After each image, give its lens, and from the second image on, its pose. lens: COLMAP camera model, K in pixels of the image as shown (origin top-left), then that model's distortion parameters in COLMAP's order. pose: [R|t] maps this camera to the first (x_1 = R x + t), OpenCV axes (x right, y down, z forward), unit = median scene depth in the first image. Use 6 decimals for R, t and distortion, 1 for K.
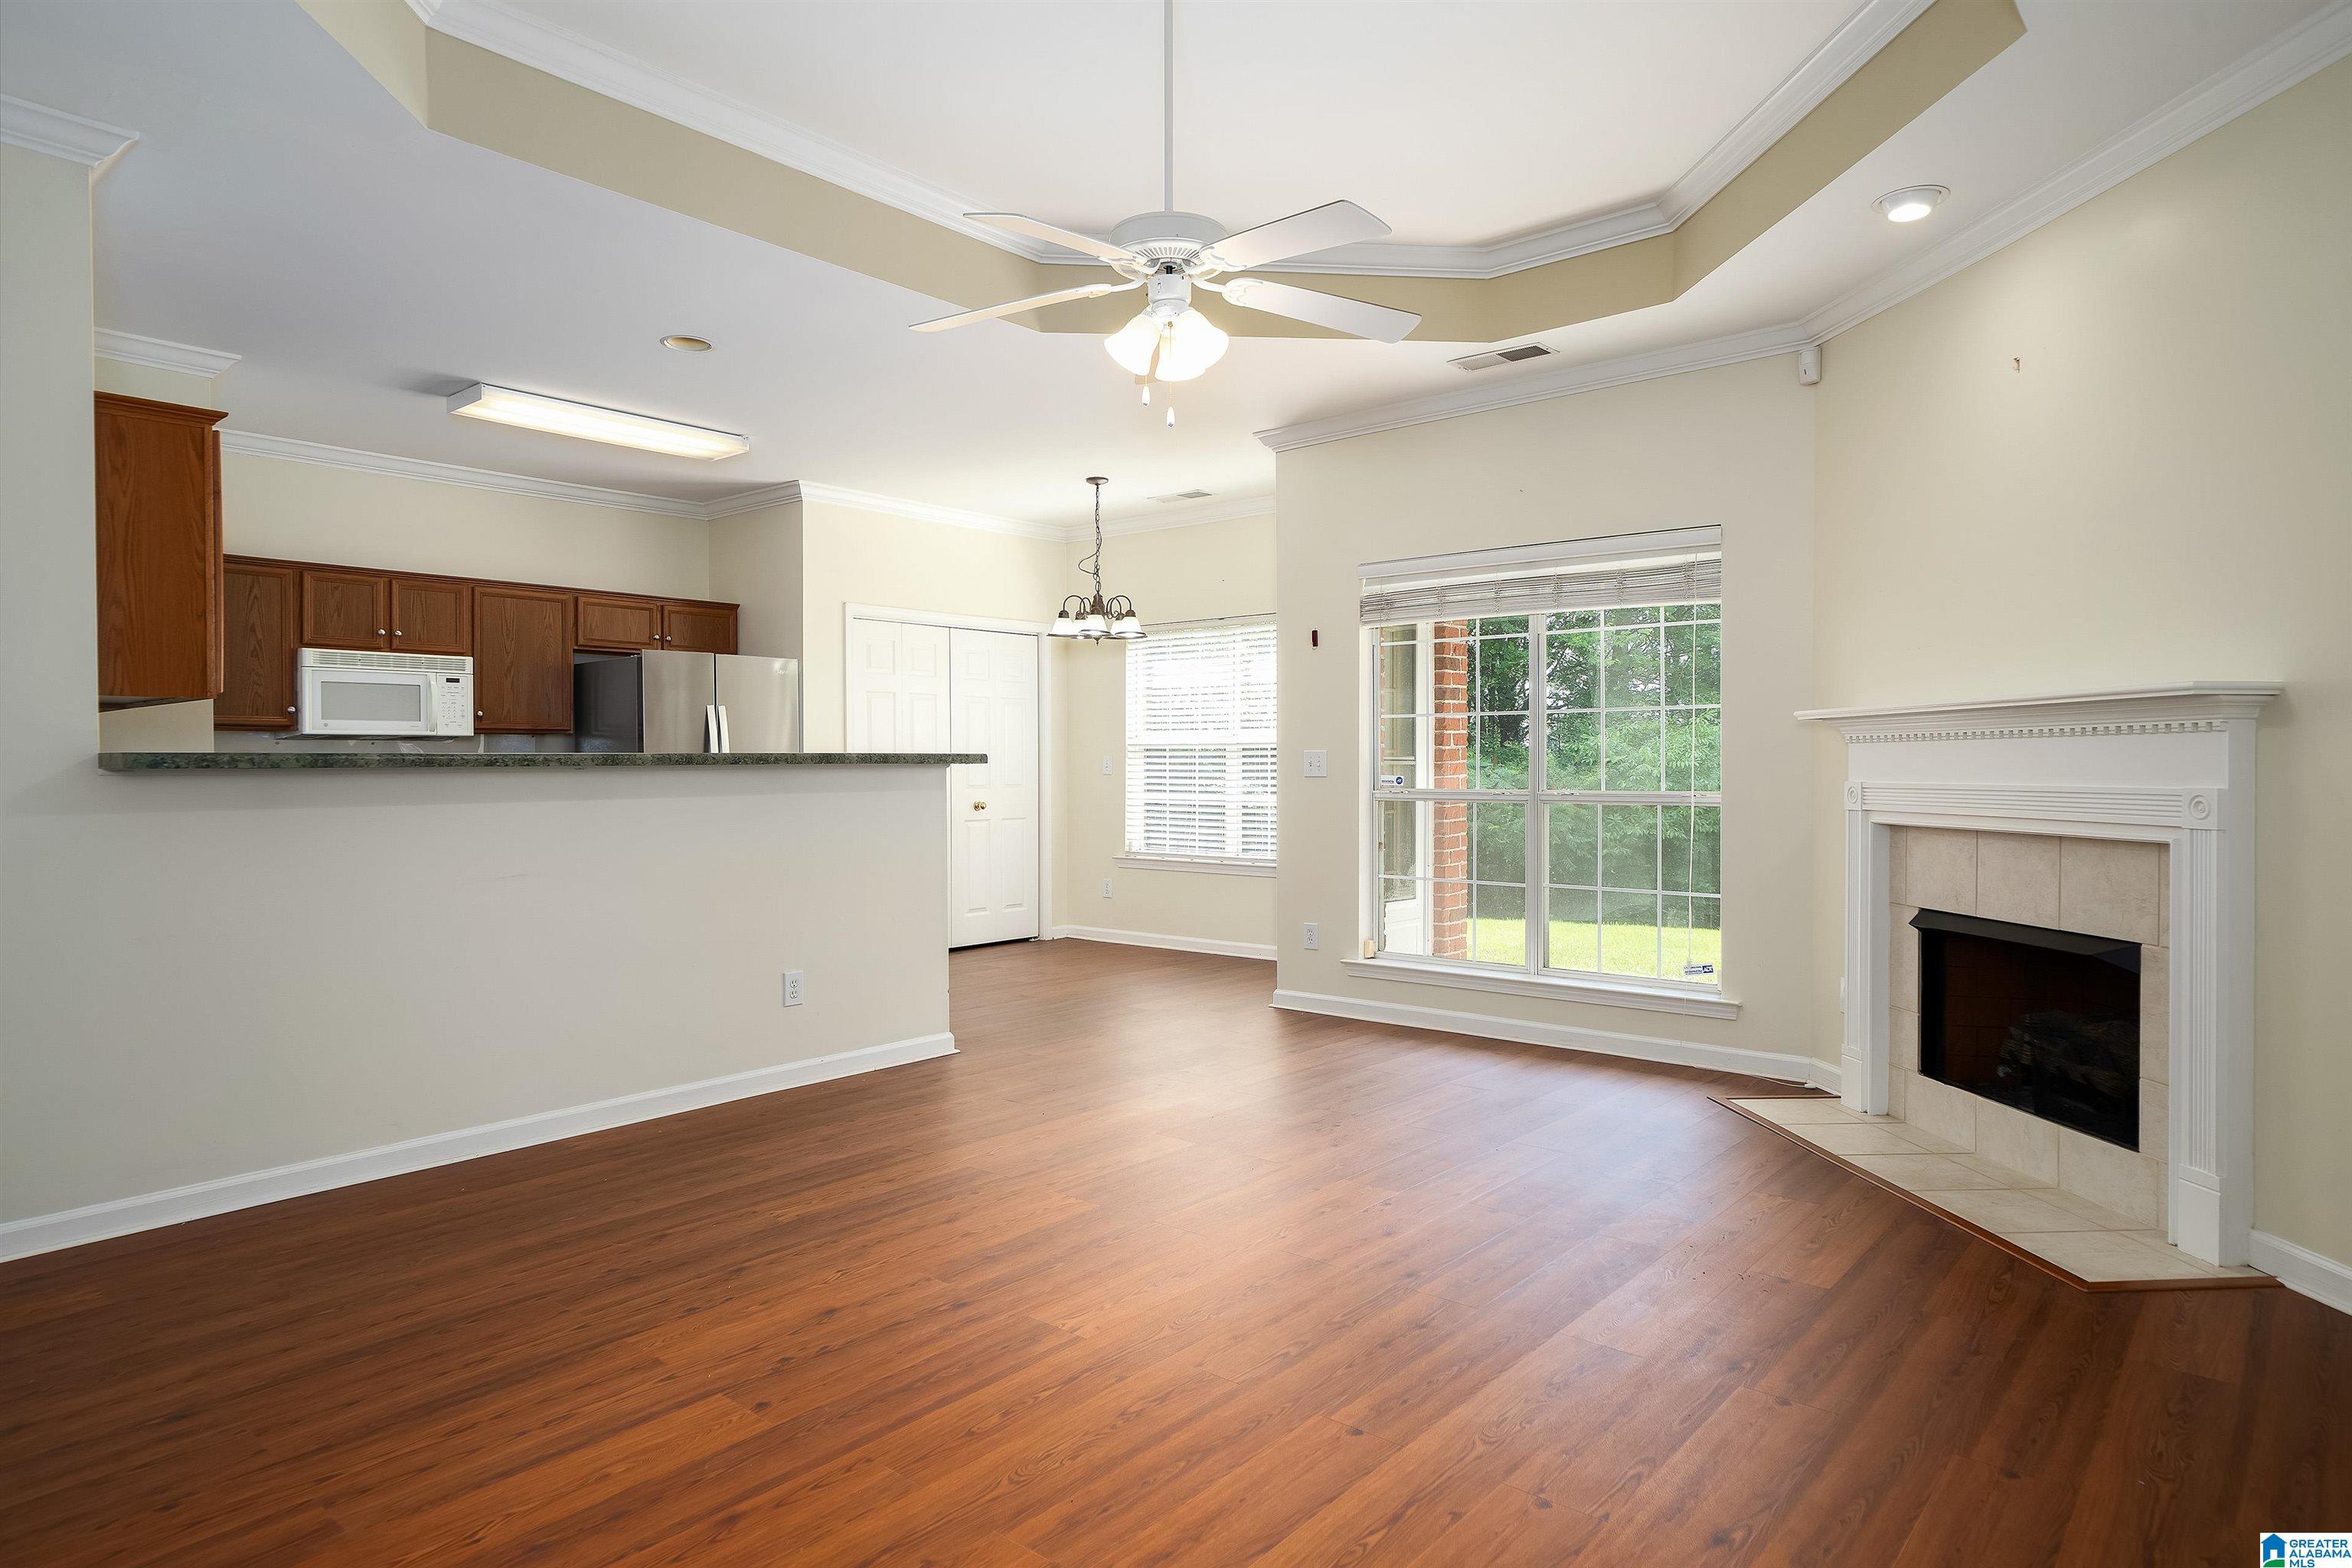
lens RADIAL K [[1342.1, 0, 1176.0], [0, 1342.1, 781.6], [0, 0, 1]] dist [-0.000905, -0.000031]
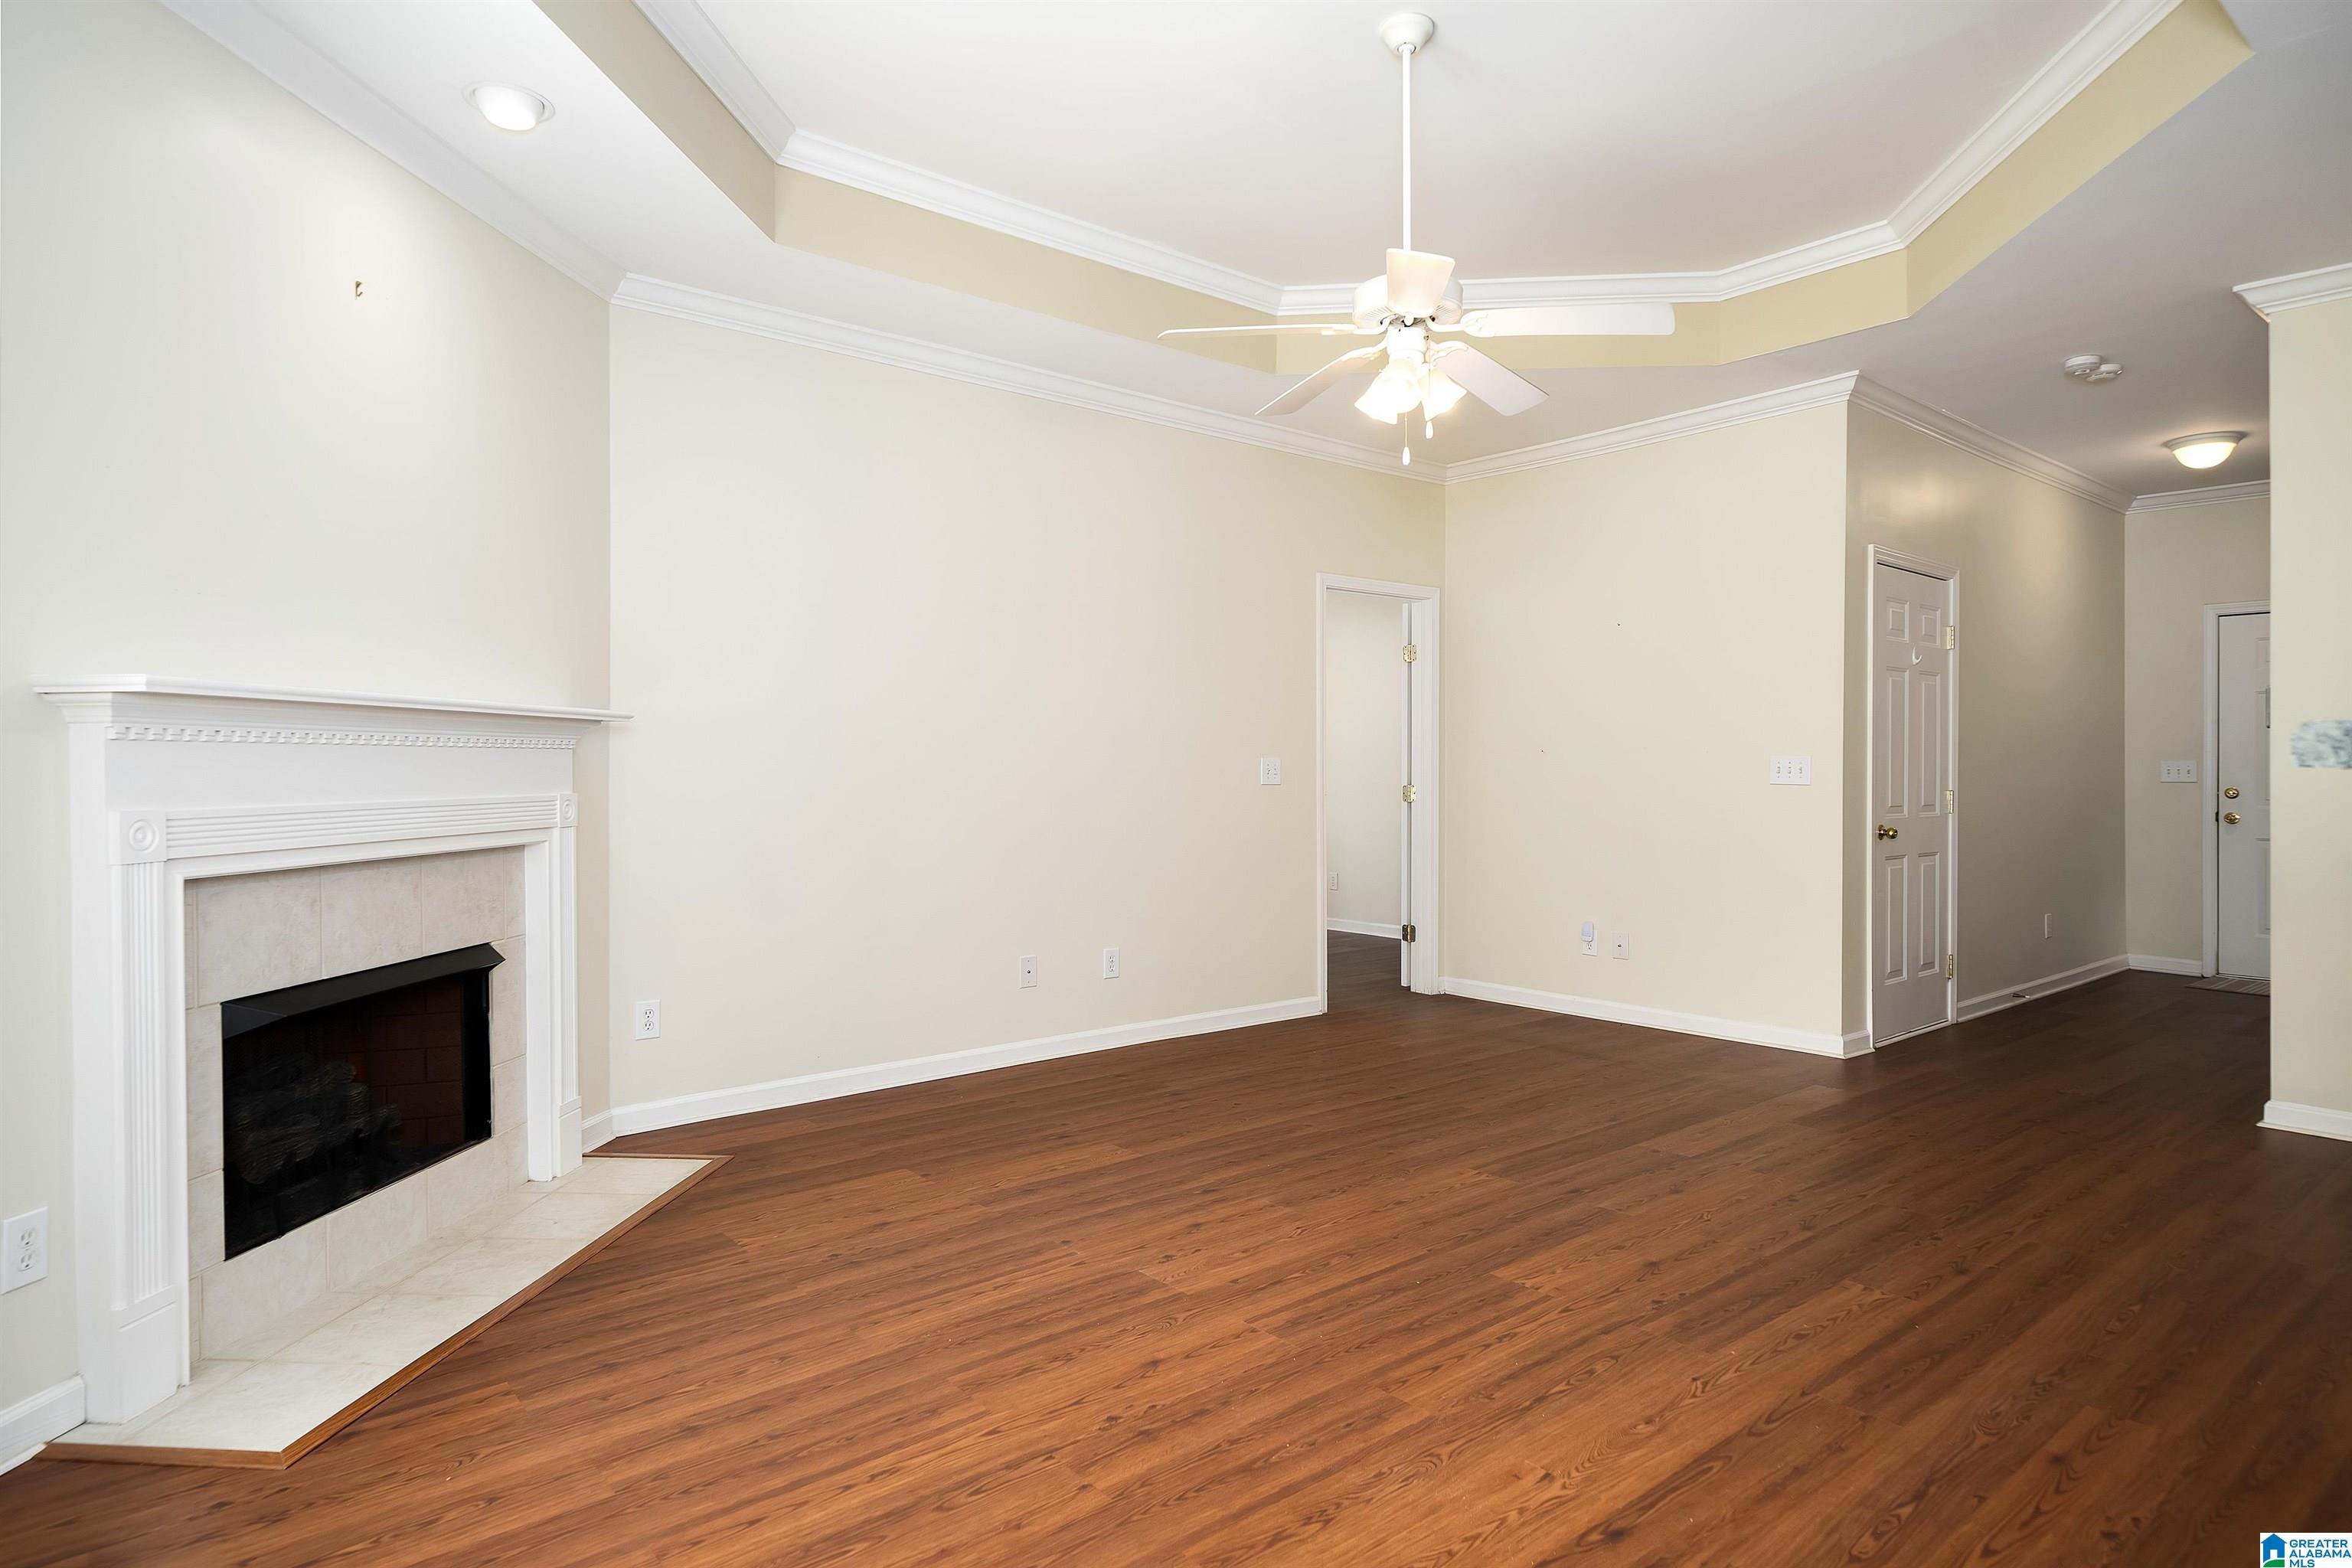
lens RADIAL K [[1293.6, 0, 1179.0], [0, 1293.6, 774.9], [0, 0, 1]] dist [-0.001813, 0.000948]
pose [[-0.984113, 0.005177, 0.177466, -0.007636], [0.008106, 0.999843, 0.015782, -0.024186], [-0.177356, 0.016970, -0.984000, 1.805448]]
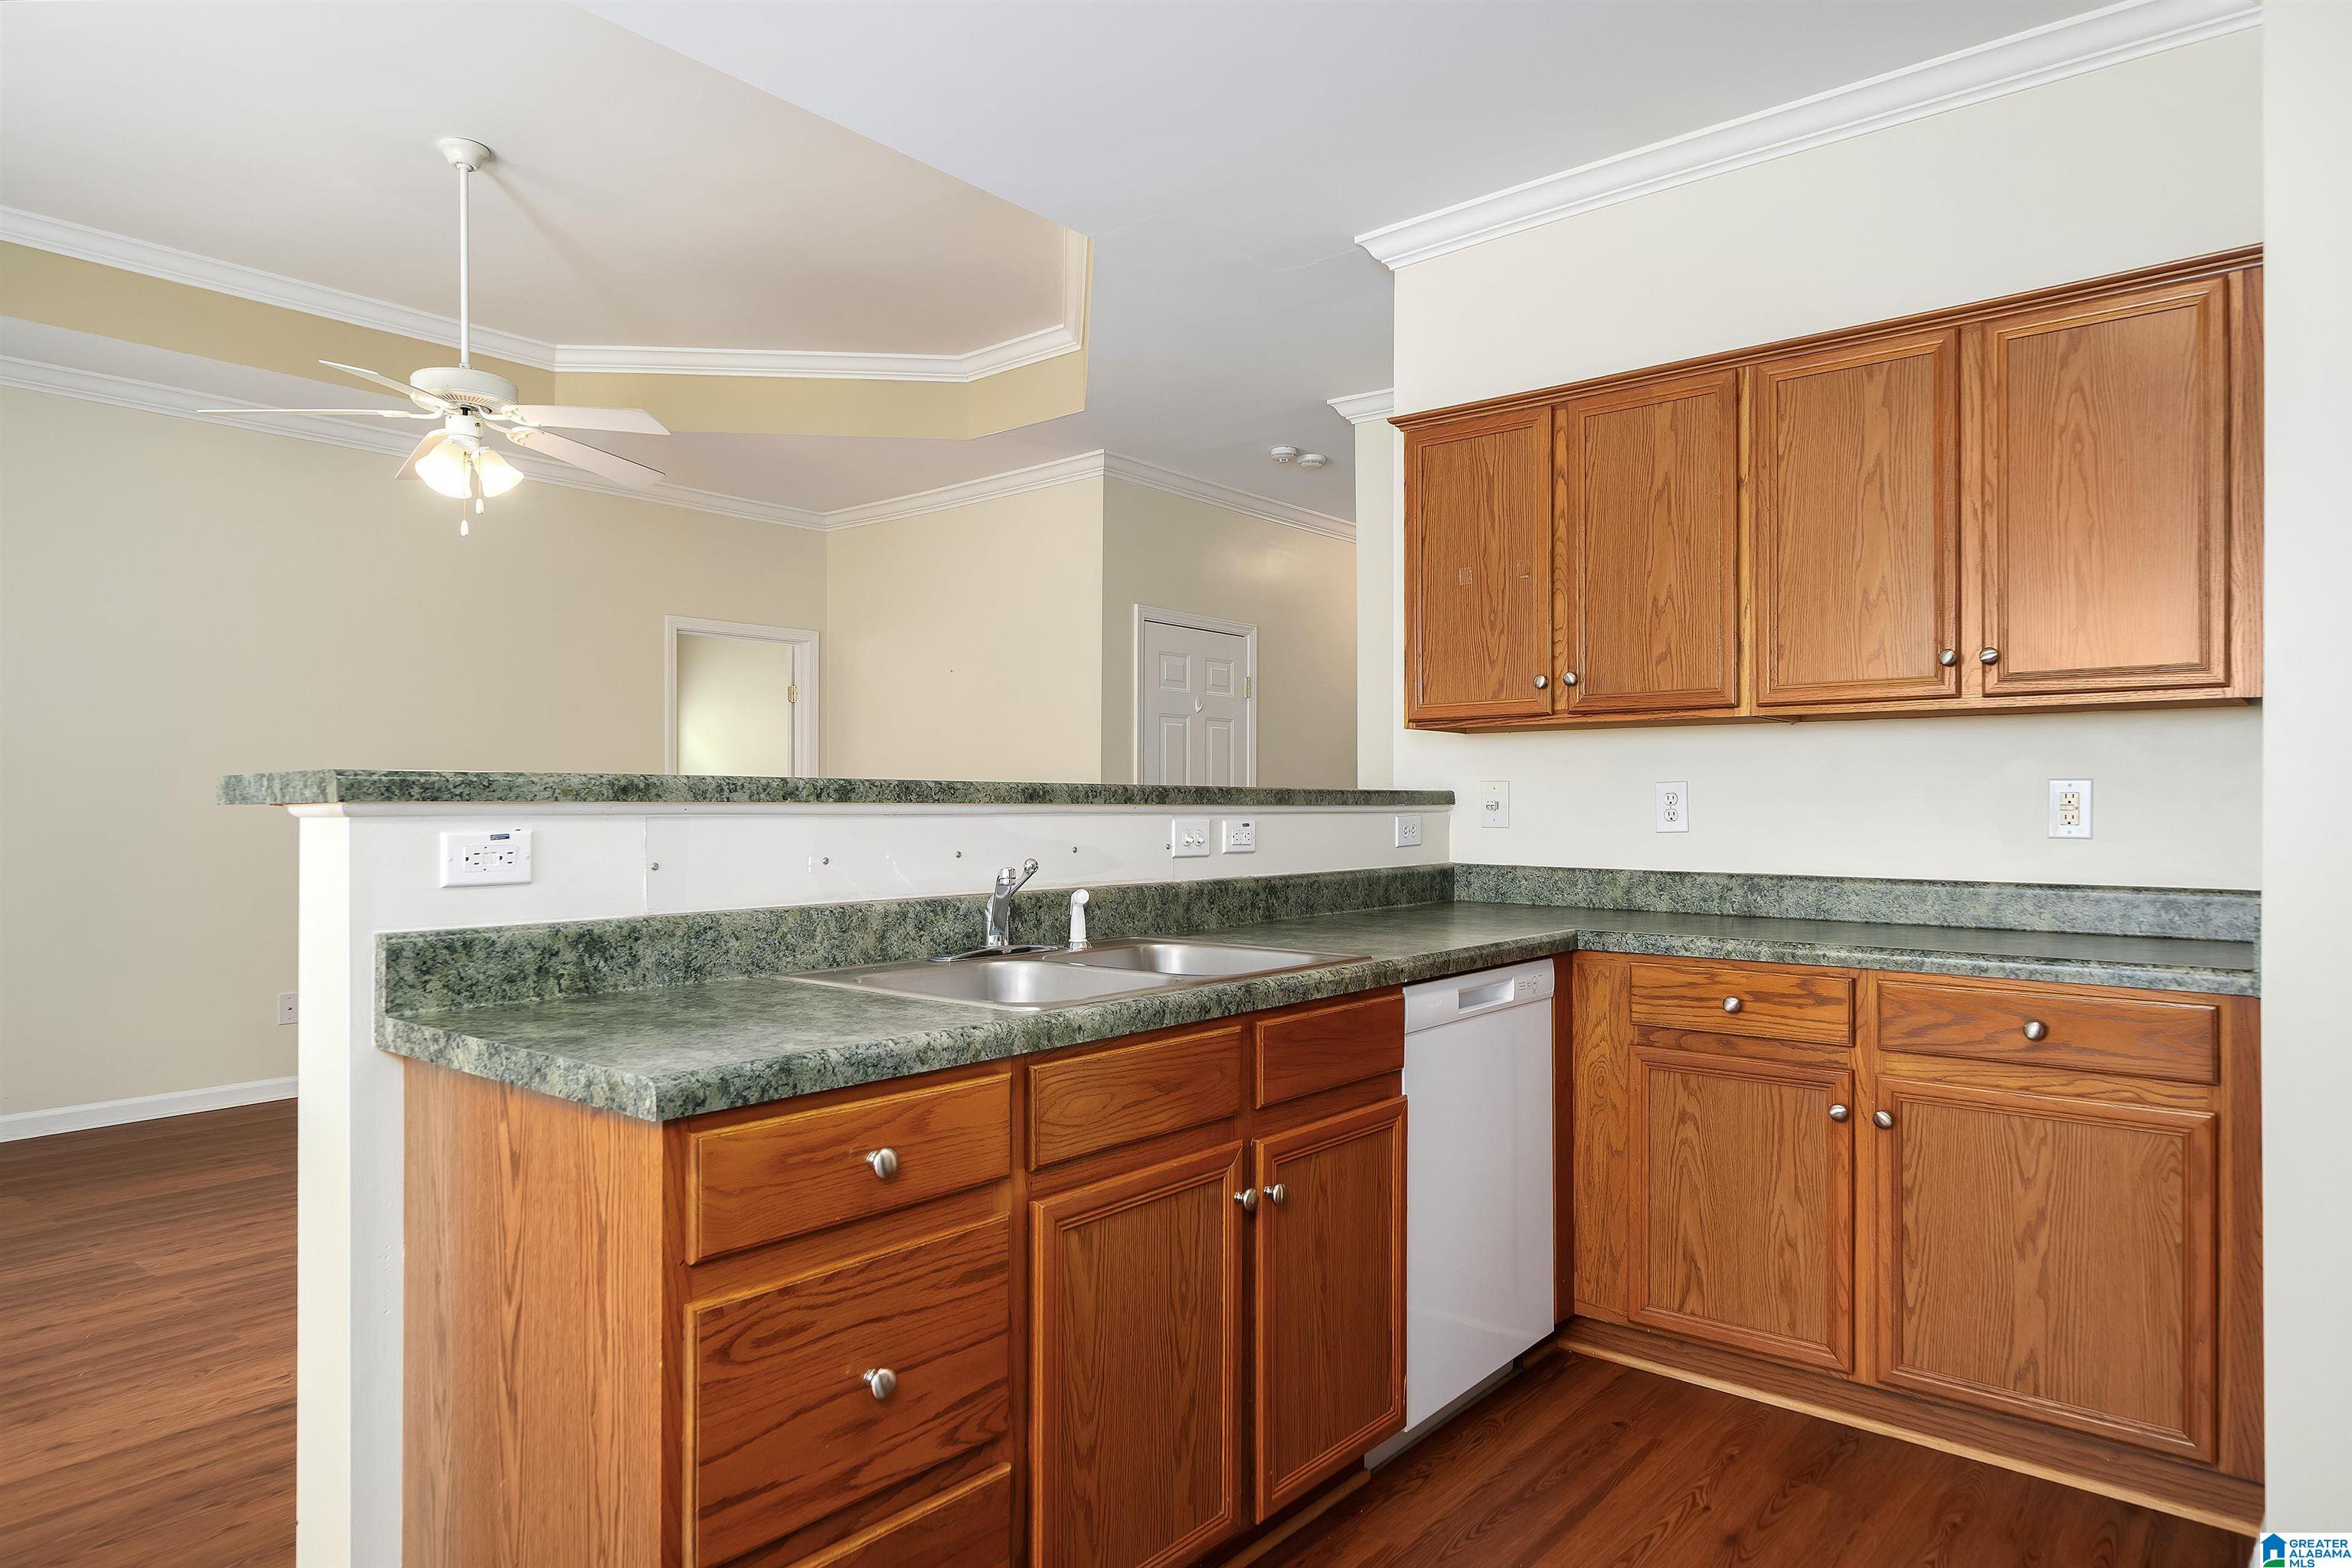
lens RADIAL K [[1412.2, 0, 1172.2], [0, 1412.2, 794.7], [0, 0, 1]] dist [0.008221, 0.005342]
pose [[-0.999968, 0.007450, 0.002936, -0.568786], [0.007460, 0.999966, 0.003543, -0.021263], [-0.002910, 0.003565, -0.999989, 1.999070]]
